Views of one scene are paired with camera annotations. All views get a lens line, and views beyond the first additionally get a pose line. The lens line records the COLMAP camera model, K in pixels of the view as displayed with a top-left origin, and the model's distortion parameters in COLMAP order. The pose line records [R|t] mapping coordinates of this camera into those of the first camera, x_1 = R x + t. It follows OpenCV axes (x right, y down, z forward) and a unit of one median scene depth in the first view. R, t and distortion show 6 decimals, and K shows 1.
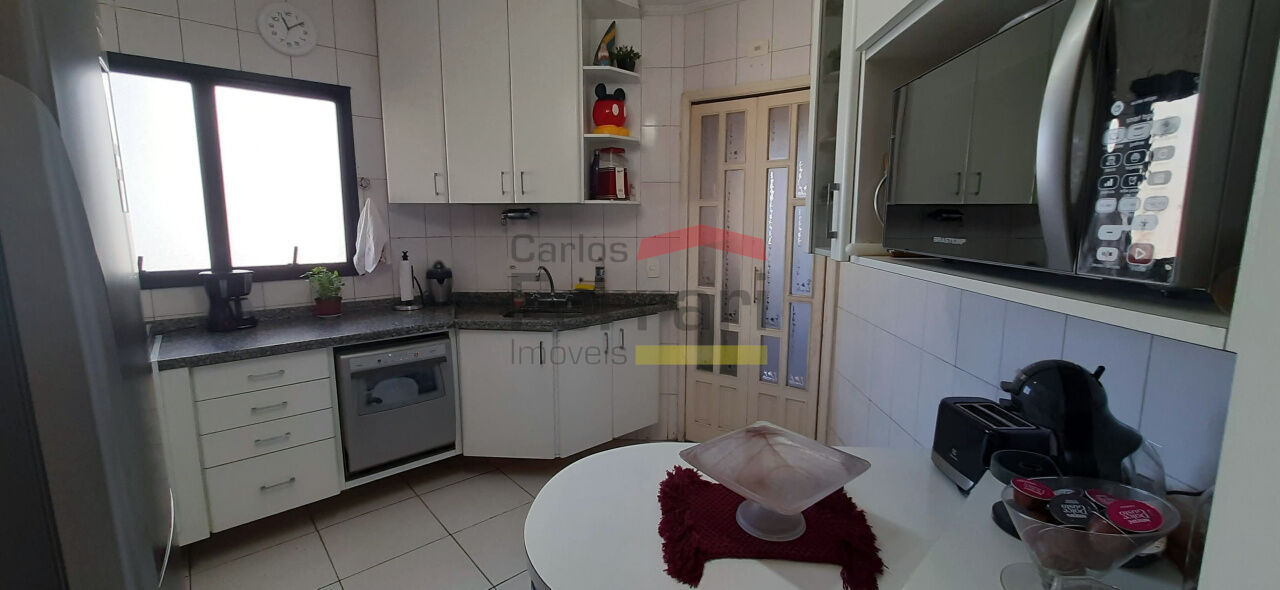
lens RADIAL K [[508.2, 0, 649.7], [0, 508.2, 288.1], [0, 0, 1]] dist [-0.001190, -0.000007]
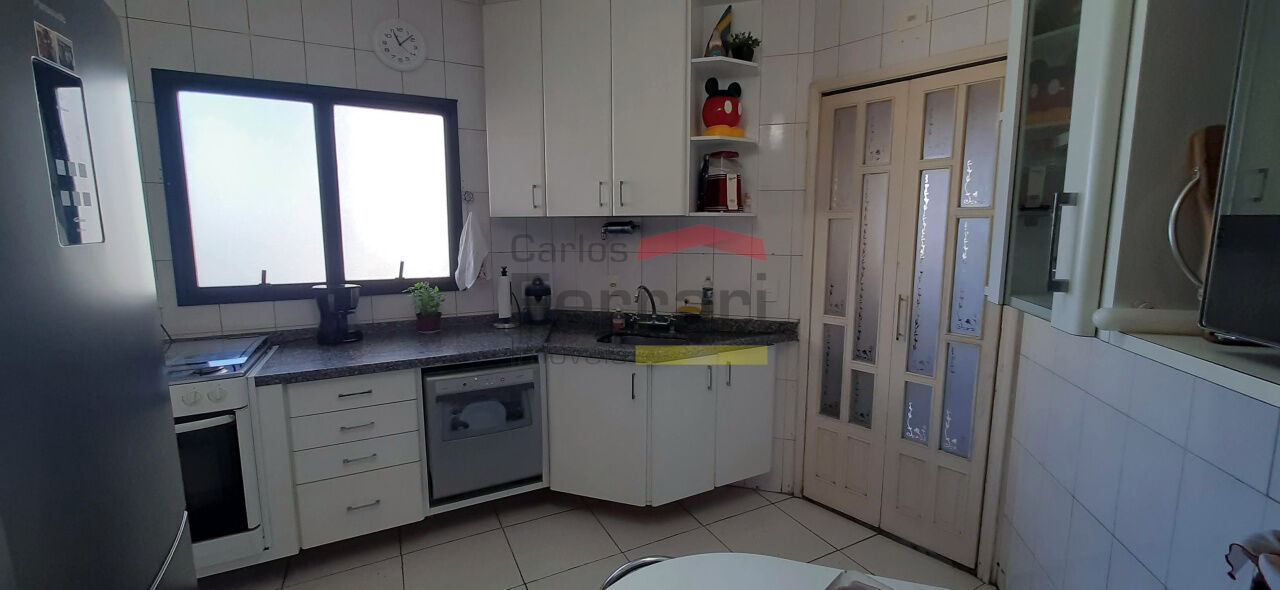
lens RADIAL K [[531.7, 0, 640.0], [0, 531.7, 295.0], [0, 0, 1]] dist [-0.002263, -0.000309]
pose [[0.968965, 0.029873, -0.245385, 0.017993], [-0.032530, 0.999448, -0.006783, -0.022628], [0.245047, 0.014555, 0.969402, 0.097600]]
